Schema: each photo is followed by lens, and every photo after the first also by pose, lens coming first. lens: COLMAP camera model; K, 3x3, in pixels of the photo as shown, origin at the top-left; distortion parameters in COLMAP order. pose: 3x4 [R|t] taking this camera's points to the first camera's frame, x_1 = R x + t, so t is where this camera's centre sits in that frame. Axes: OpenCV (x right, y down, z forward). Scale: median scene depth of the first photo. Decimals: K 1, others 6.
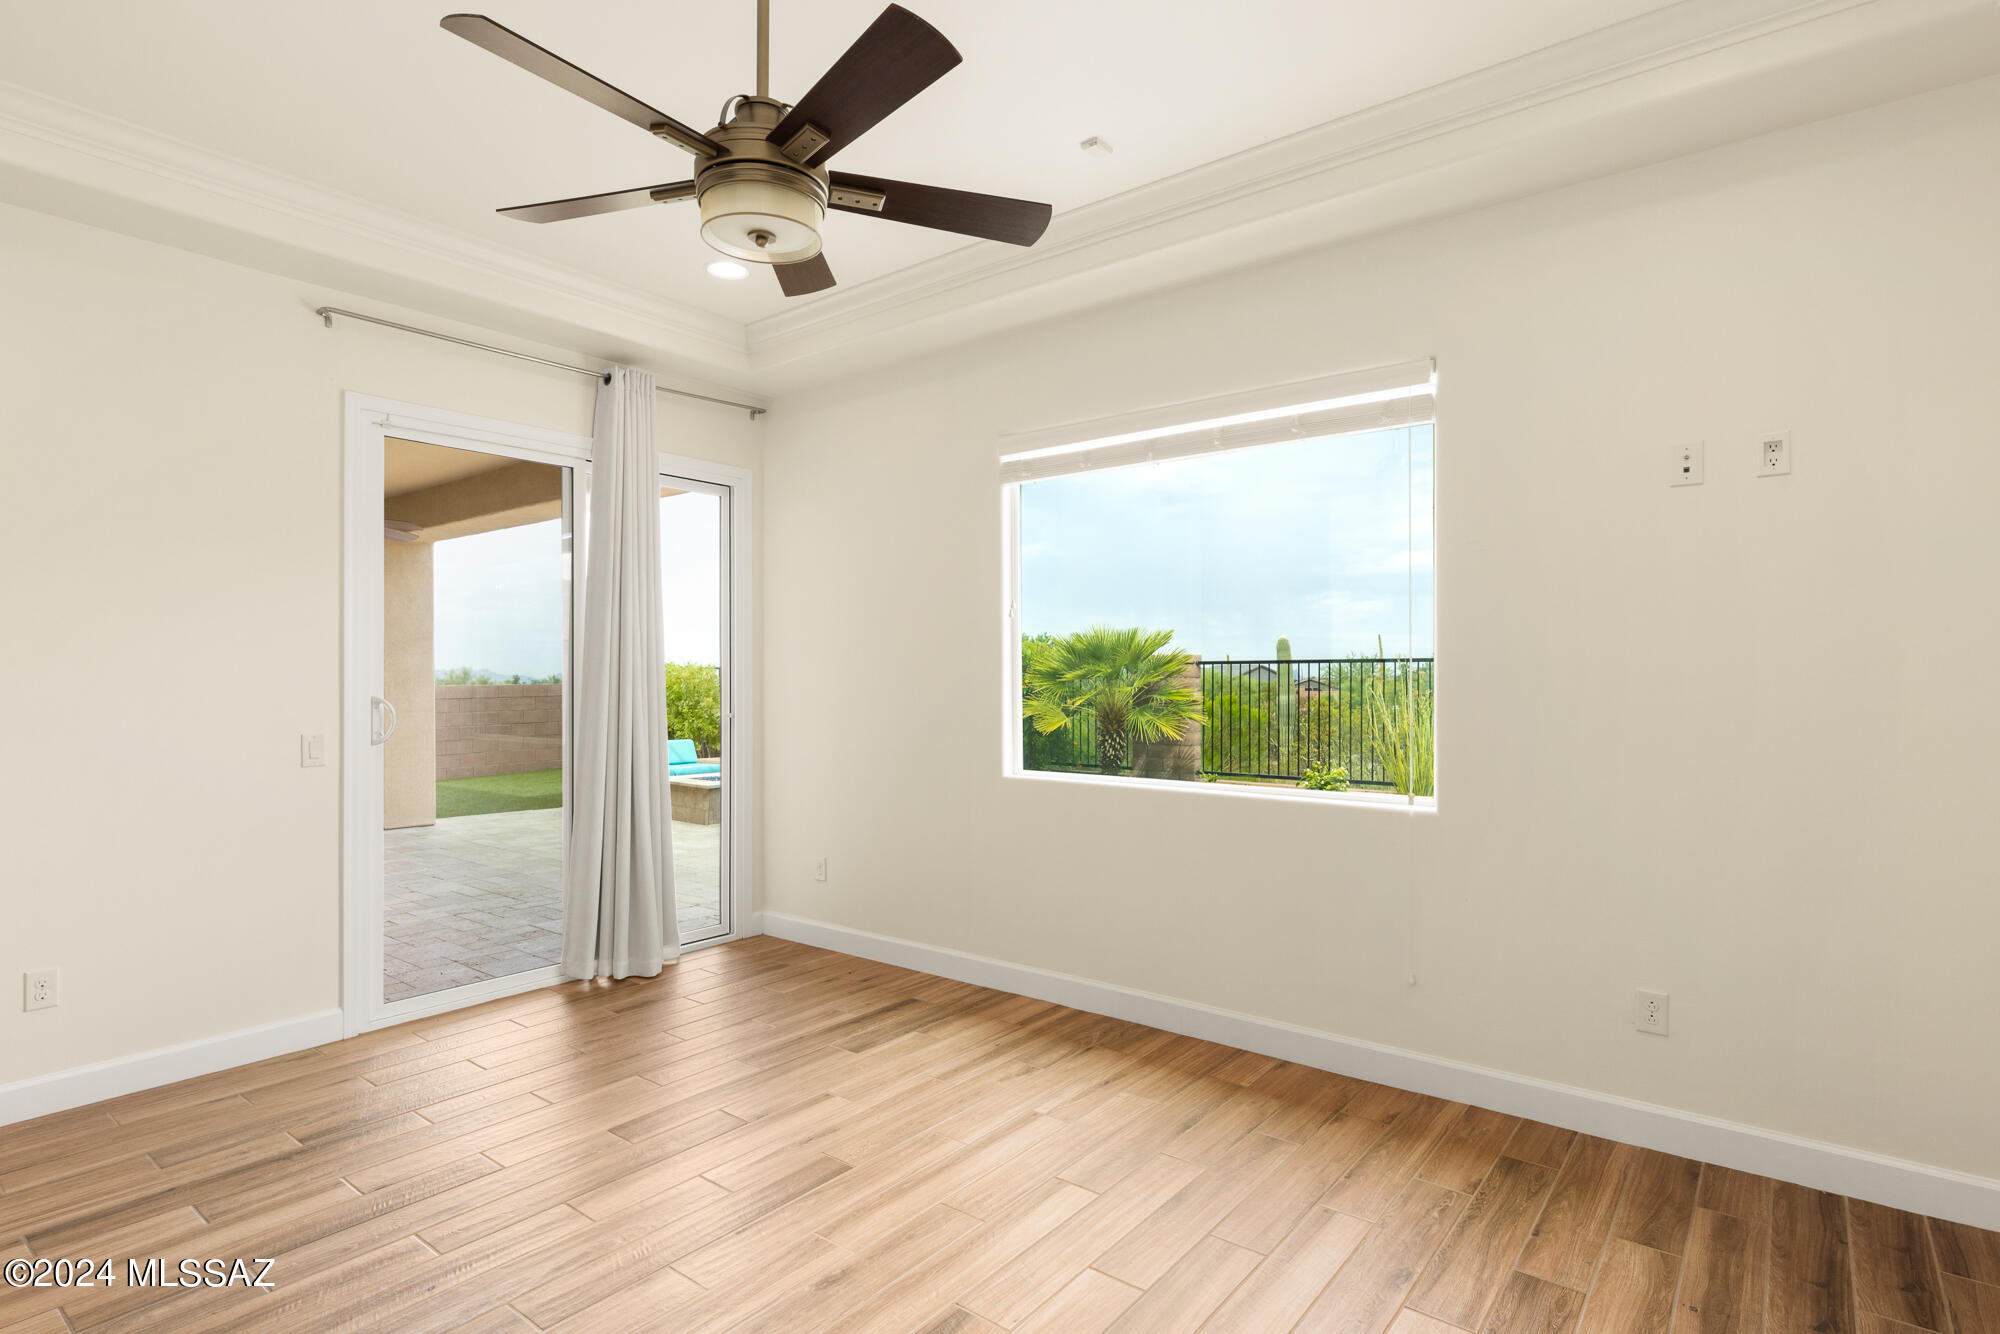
lens RADIAL K [[1005.4, 0, 1000.0], [0, 1005.4, 667.0], [0, 0, 1]] dist [0.002875, 0.000499]
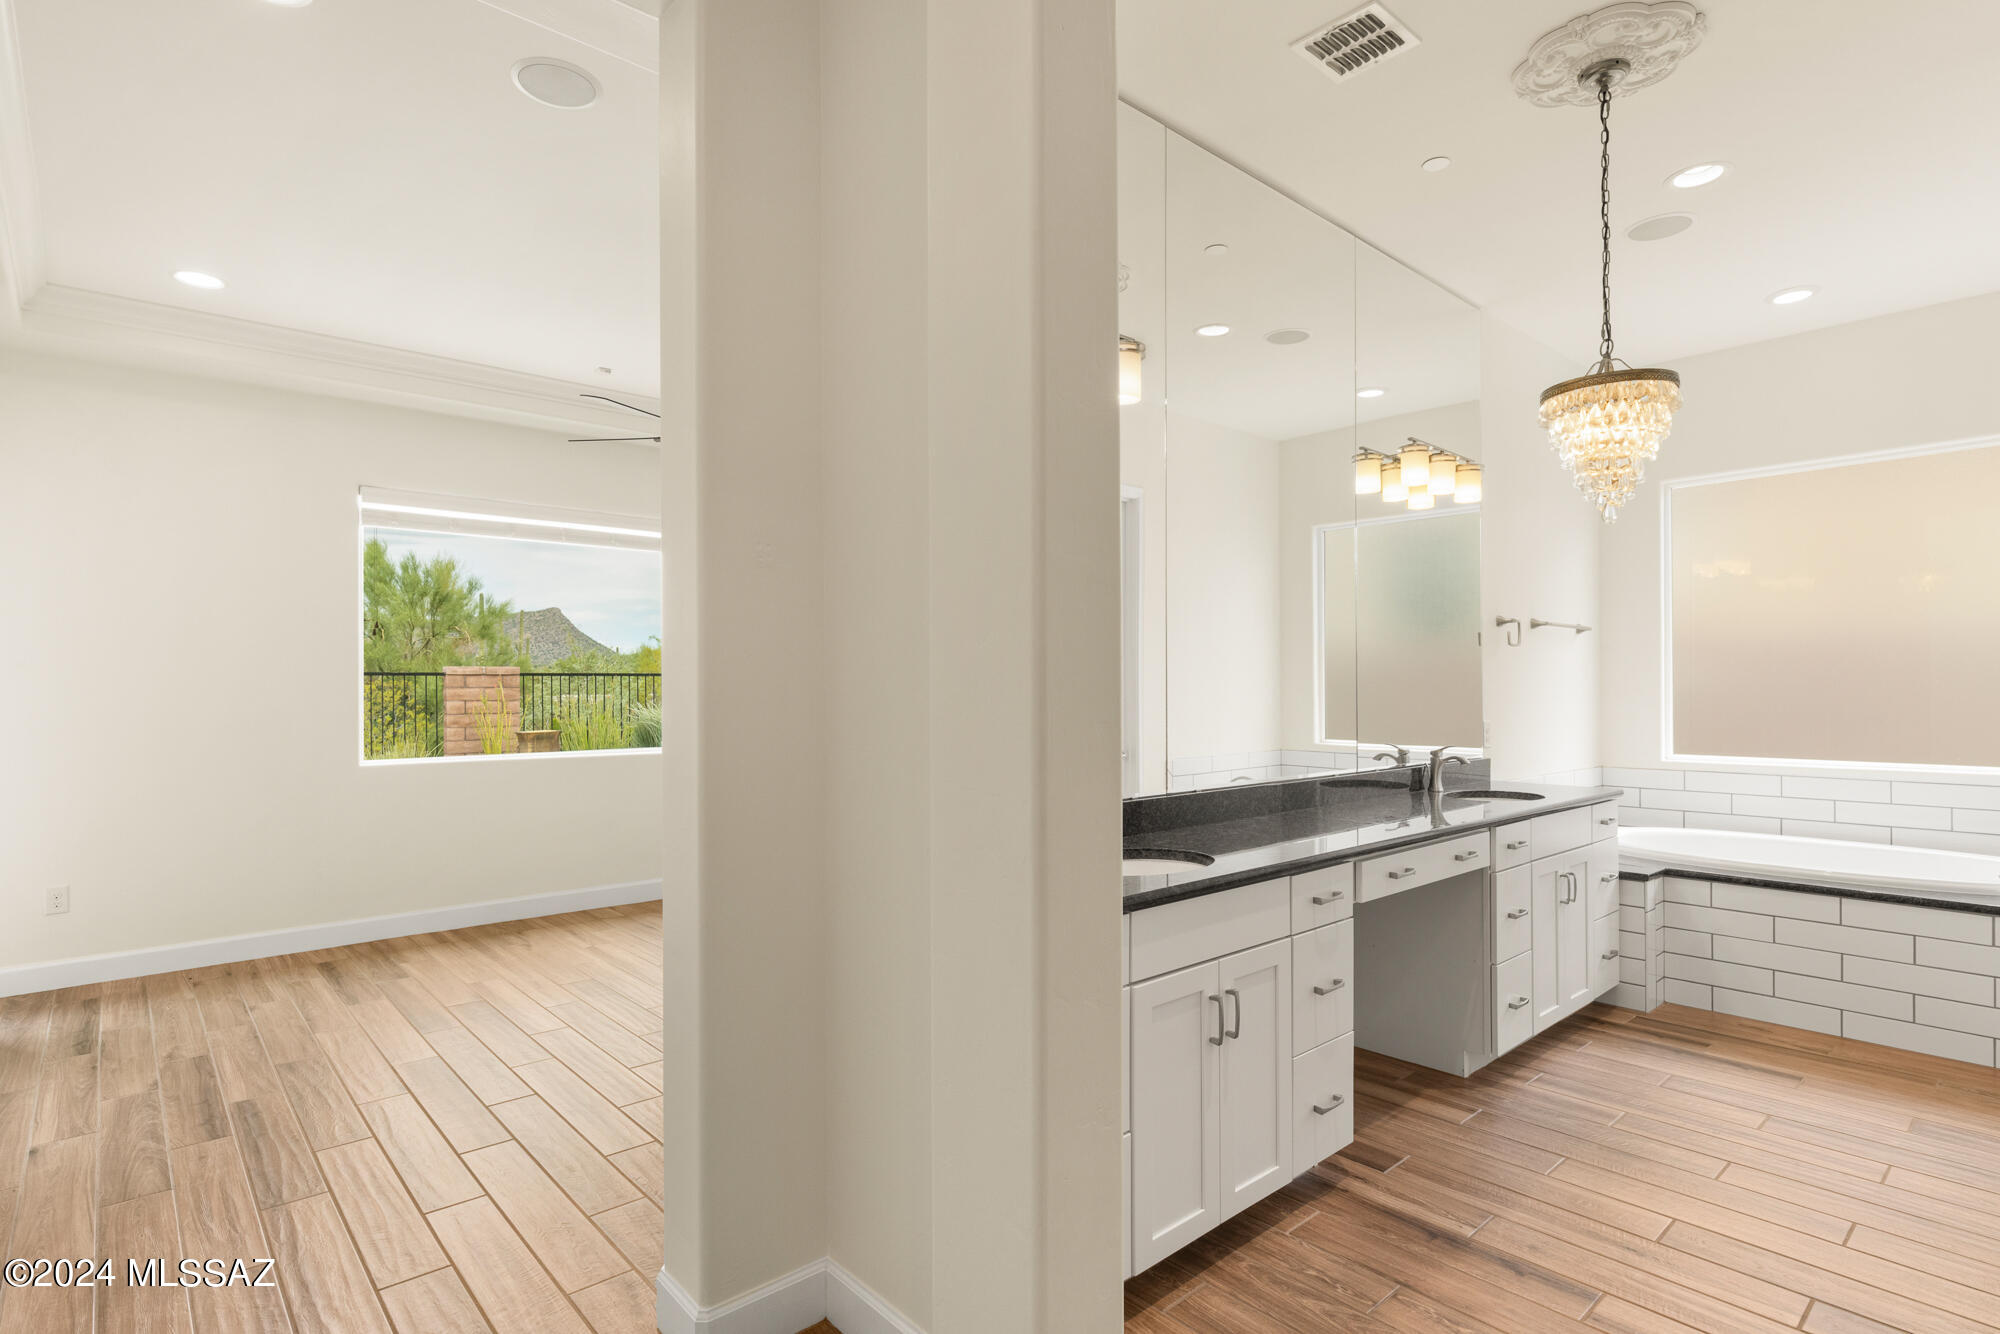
lens RADIAL K [[1005.4, 0, 1000.0], [0, 1005.4, 667.0], [0, 0, 1]] dist [0.002875, 0.000499]
pose [[0.175589, 0.012909, 0.984379, -1.331274], [-0.003678, 0.999916, -0.012457, 0.001851], [-0.984457, -0.001434, 0.175622, 0.034245]]
